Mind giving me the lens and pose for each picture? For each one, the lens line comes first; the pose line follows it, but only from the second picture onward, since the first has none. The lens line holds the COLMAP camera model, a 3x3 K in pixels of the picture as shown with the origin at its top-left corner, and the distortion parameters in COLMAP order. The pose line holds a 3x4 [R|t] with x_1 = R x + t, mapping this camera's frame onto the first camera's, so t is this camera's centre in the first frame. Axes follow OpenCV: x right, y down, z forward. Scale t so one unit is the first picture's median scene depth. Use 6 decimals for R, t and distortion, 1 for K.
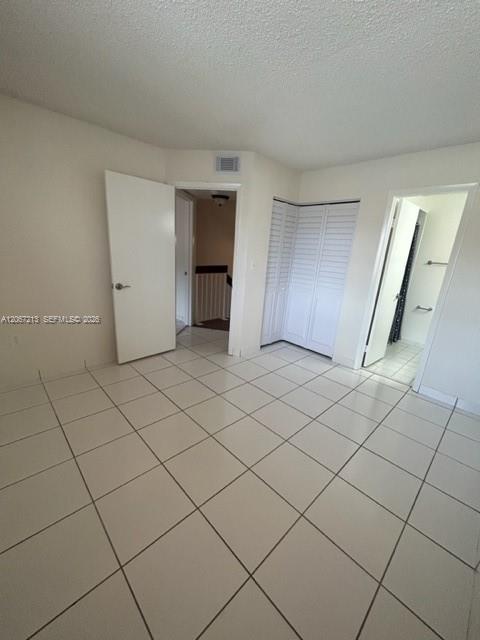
lens RADIAL K [[260.2, 0, 240.0], [0, 260.2, 320.0], [0, 0, 1]] dist [0.000538, 0.000020]
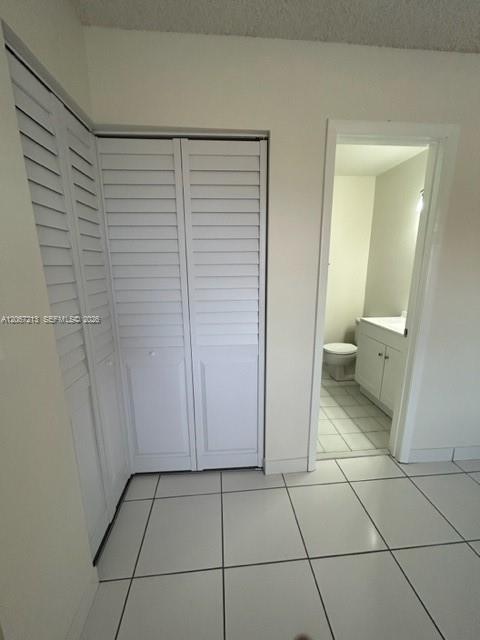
lens RADIAL K [[260.2, 0, 240.0], [0, 260.2, 320.0], [0, 0, 1]] dist [0.000538, 0.000020]
pose [[0.629930, -0.240448, 0.738494, 0.028242], [0.262690, 0.960790, 0.088754, -0.189831], [-0.730878, 0.138086, 0.668393, 0.693291]]
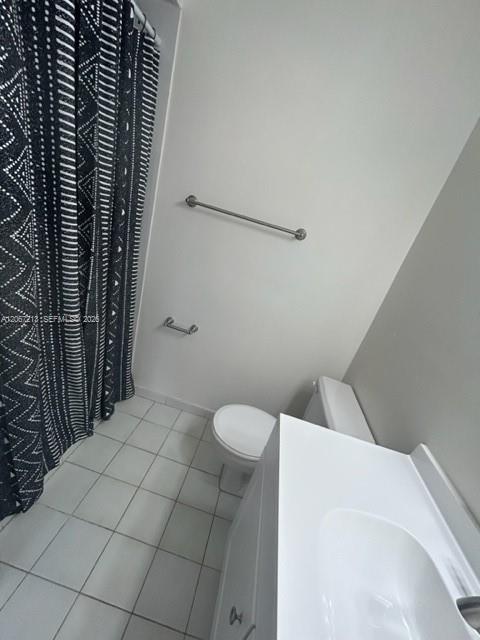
lens RADIAL K [[260.2, 0, 240.0], [0, 260.2, 320.0], [0, 0, 1]] dist [0.000538, 0.000020]
pose [[0.791829, -0.080308, 0.605440, 0.659886], [-0.058443, 0.976805, 0.206002, -0.169613], [-0.607940, -0.198502, 0.768769, 0.793348]]
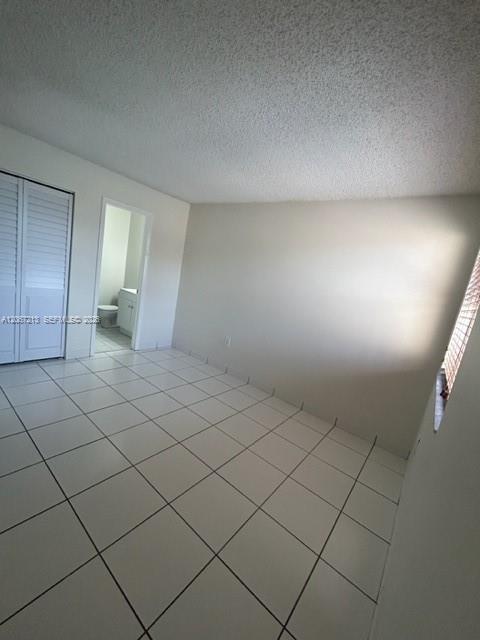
lens RADIAL K [[260.2, 0, 240.0], [0, 260.2, 320.0], [0, 0, 1]] dist [0.000538, 0.000020]
pose [[-0.113429, -0.255378, 0.960165, -0.619112], [0.095560, 0.959117, 0.266388, -0.181332], [-0.988940, 0.121970, -0.084388, 0.453377]]
